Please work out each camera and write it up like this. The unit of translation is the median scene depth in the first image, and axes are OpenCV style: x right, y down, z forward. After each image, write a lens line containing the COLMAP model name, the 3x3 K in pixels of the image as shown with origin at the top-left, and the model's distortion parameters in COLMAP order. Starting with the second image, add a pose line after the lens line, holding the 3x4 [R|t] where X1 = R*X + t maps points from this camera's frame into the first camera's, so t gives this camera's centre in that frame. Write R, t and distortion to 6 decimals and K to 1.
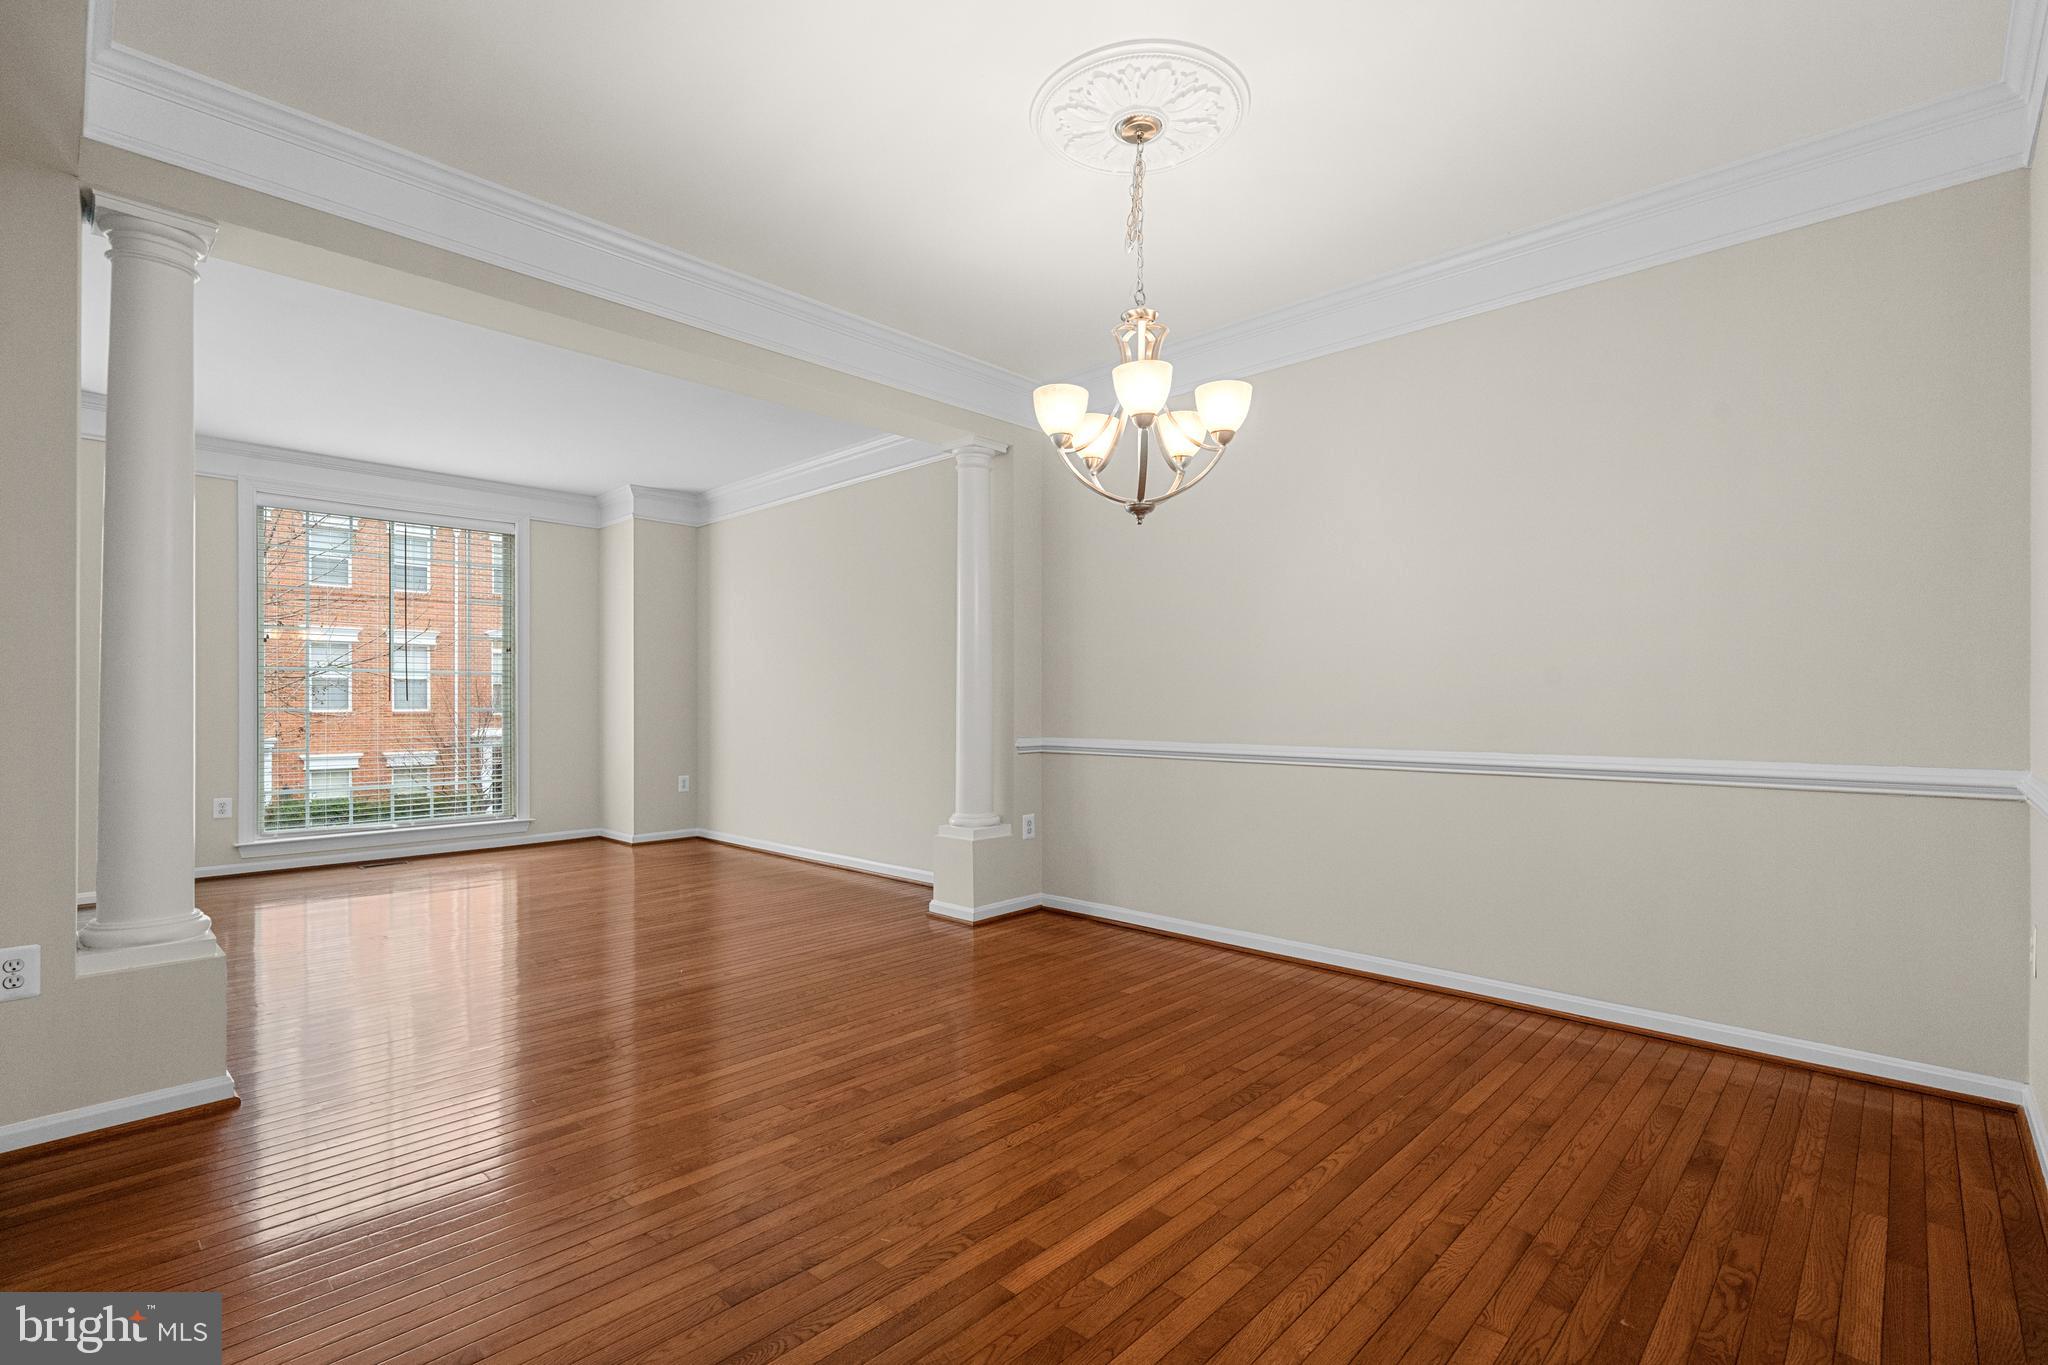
lens RADIAL K [[942.9, 0, 1009.6], [0, 942.9, 693.2], [0, 0, 1]] dist [0.007461, -0.001210]
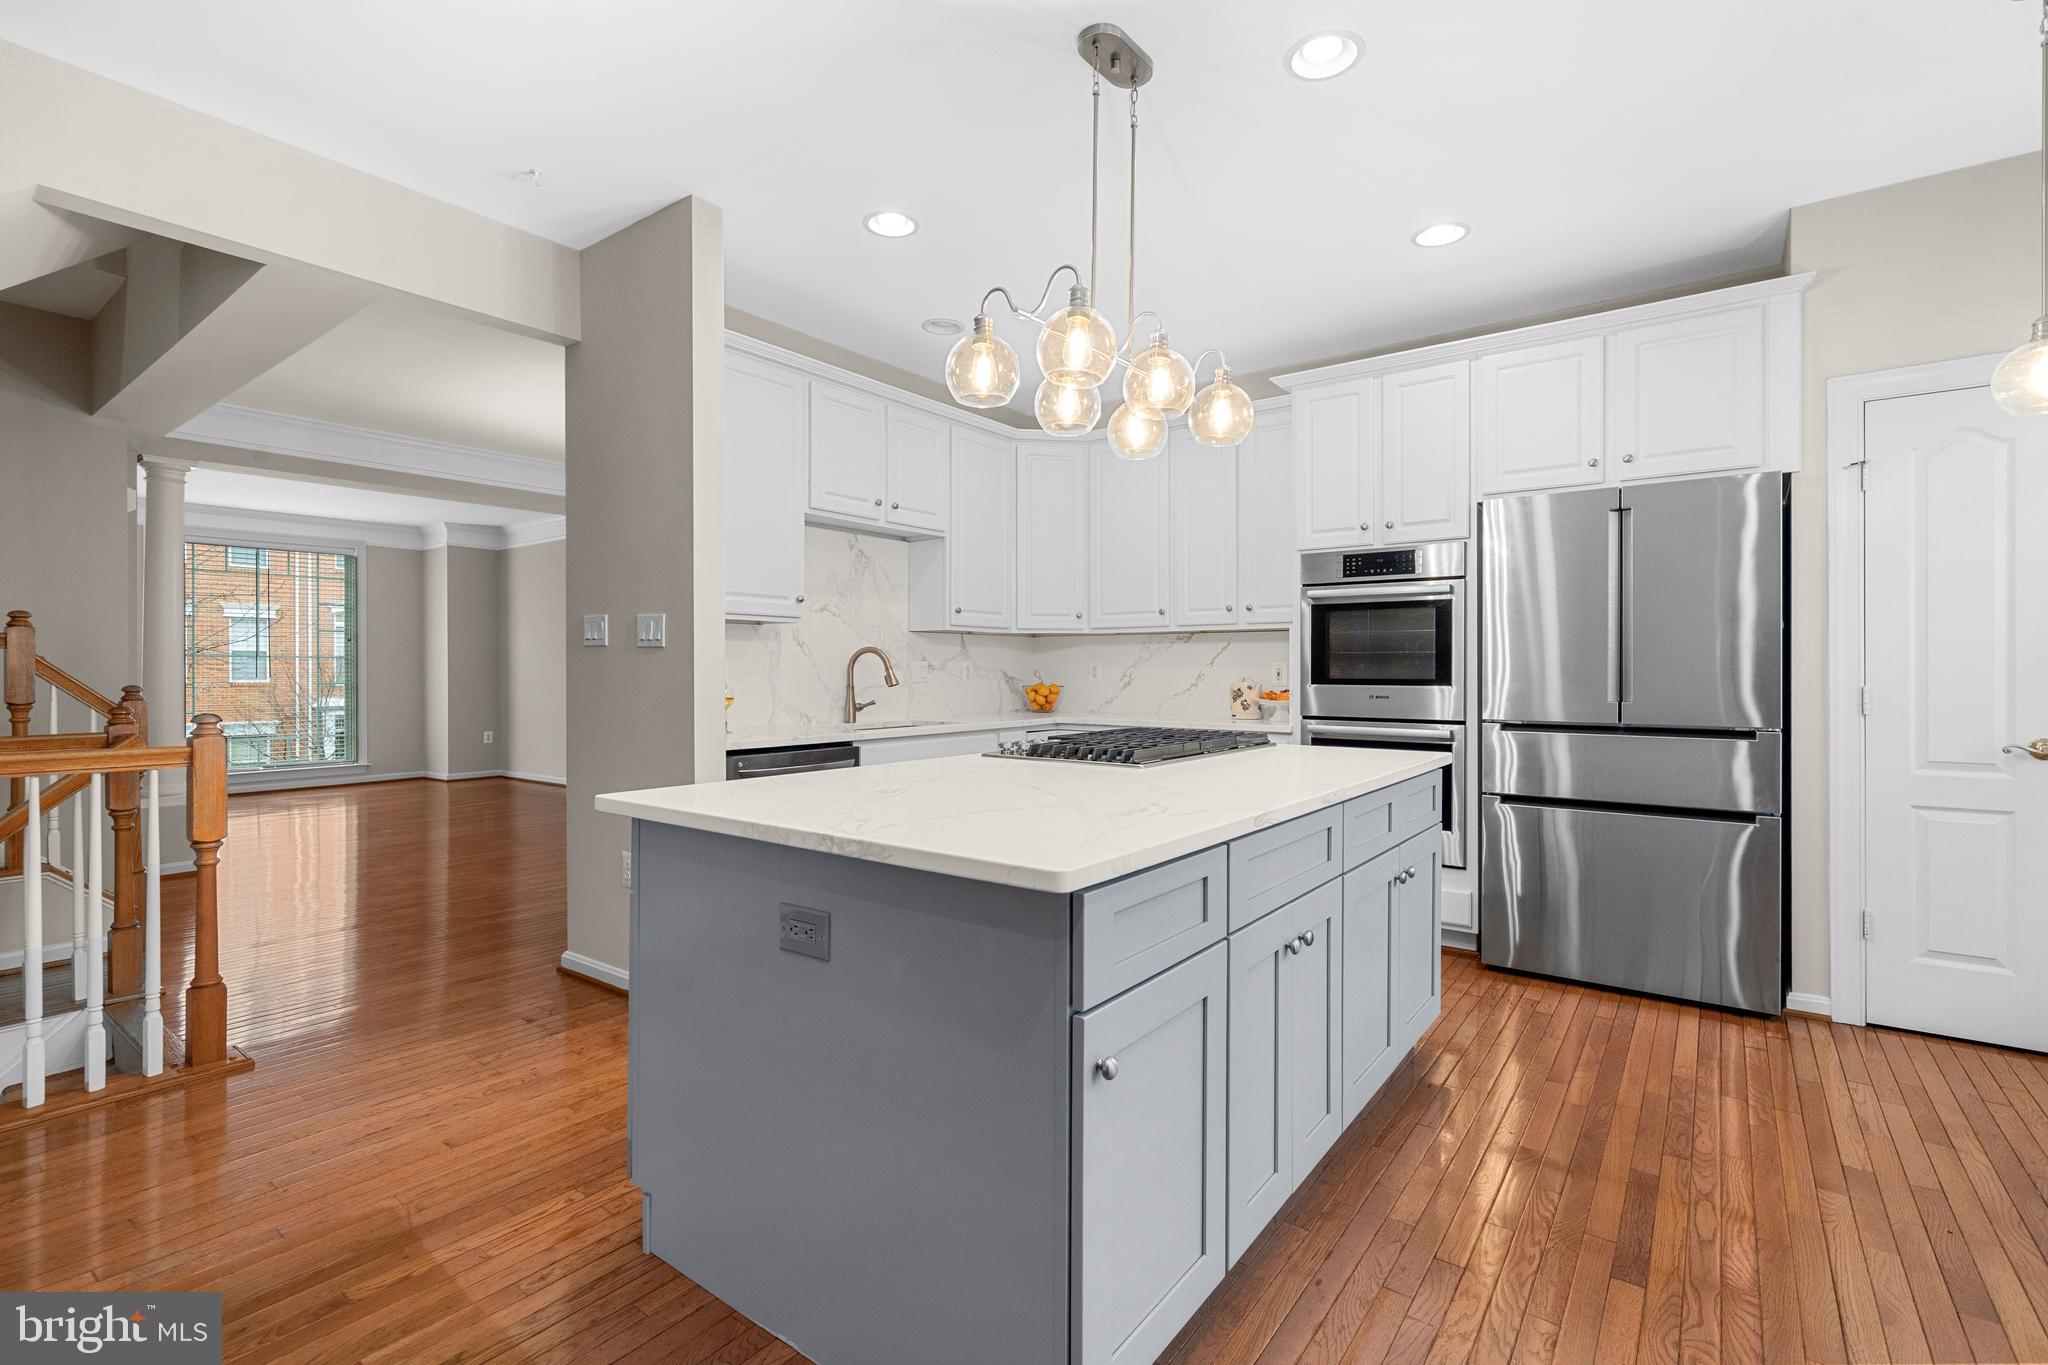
lens RADIAL K [[942.9, 0, 1019.6], [0, 942.9, 667.0], [0, 0, 1]] dist [0.007461, -0.001210]
pose [[0.991978, -0.001861, 0.126398, 0.243752], [0.000931, 0.999972, 0.007421, -0.016406], [-0.126408, -0.007243, 0.991952, -0.453864]]
